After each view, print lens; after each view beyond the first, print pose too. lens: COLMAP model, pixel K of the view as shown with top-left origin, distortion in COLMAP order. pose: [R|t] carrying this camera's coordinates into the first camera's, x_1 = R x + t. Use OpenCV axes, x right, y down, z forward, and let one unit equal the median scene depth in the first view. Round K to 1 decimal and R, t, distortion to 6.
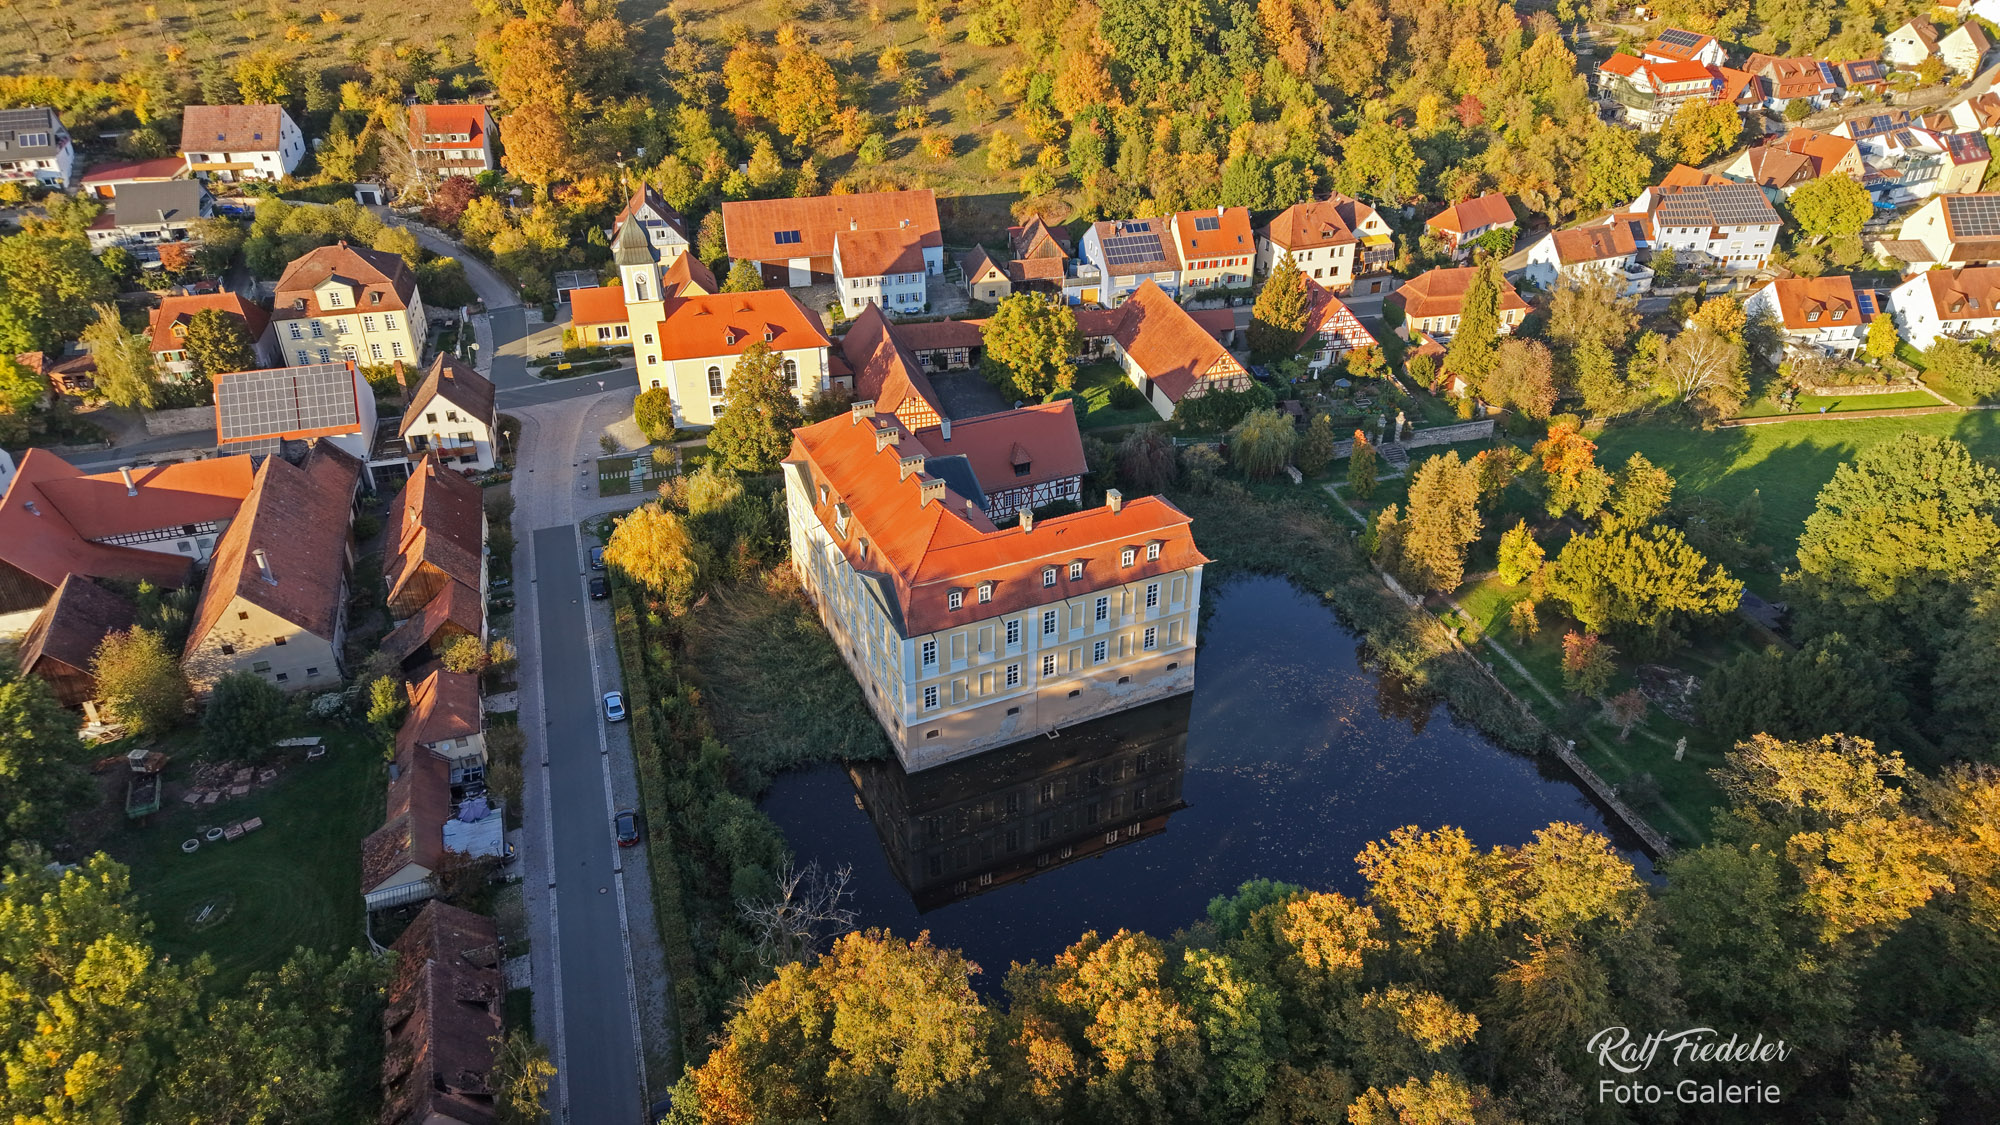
lens RADIAL K [[1360.4, 0, 1000.0], [0, 1360.4, 562.5], [0, 0, 1]] dist [0.043602, -0.038792]
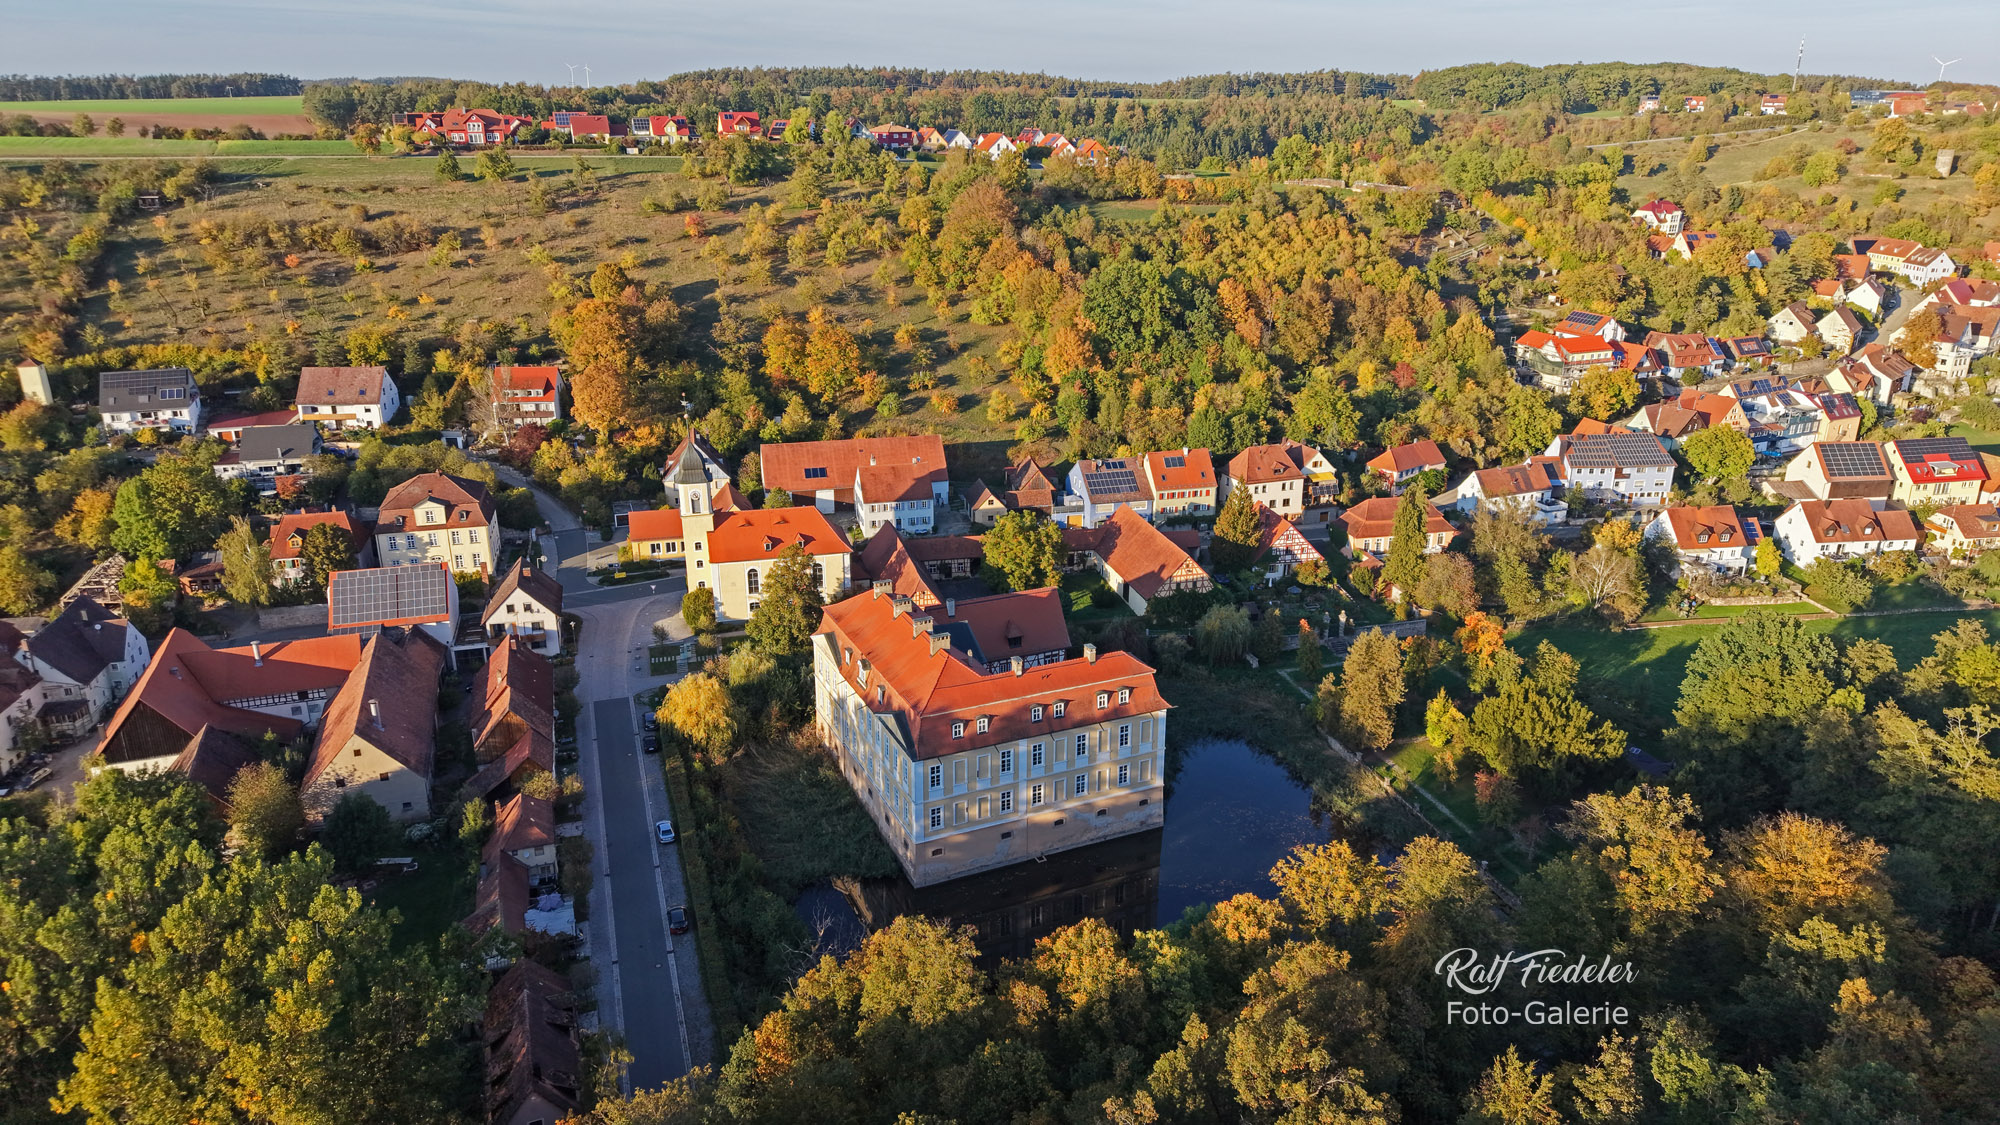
lens RADIAL K [[1367.1, 0, 1000.0], [0, 1367.1, 562.5], [0, 0, 1]] dist [0.088786, -0.121588]
pose [[1.000000, 0.000521, -0.000583, 0.003296], [-0.000629, 0.978579, -0.205869, 0.084080], [0.000463, 0.205869, 0.978579, -0.138923]]
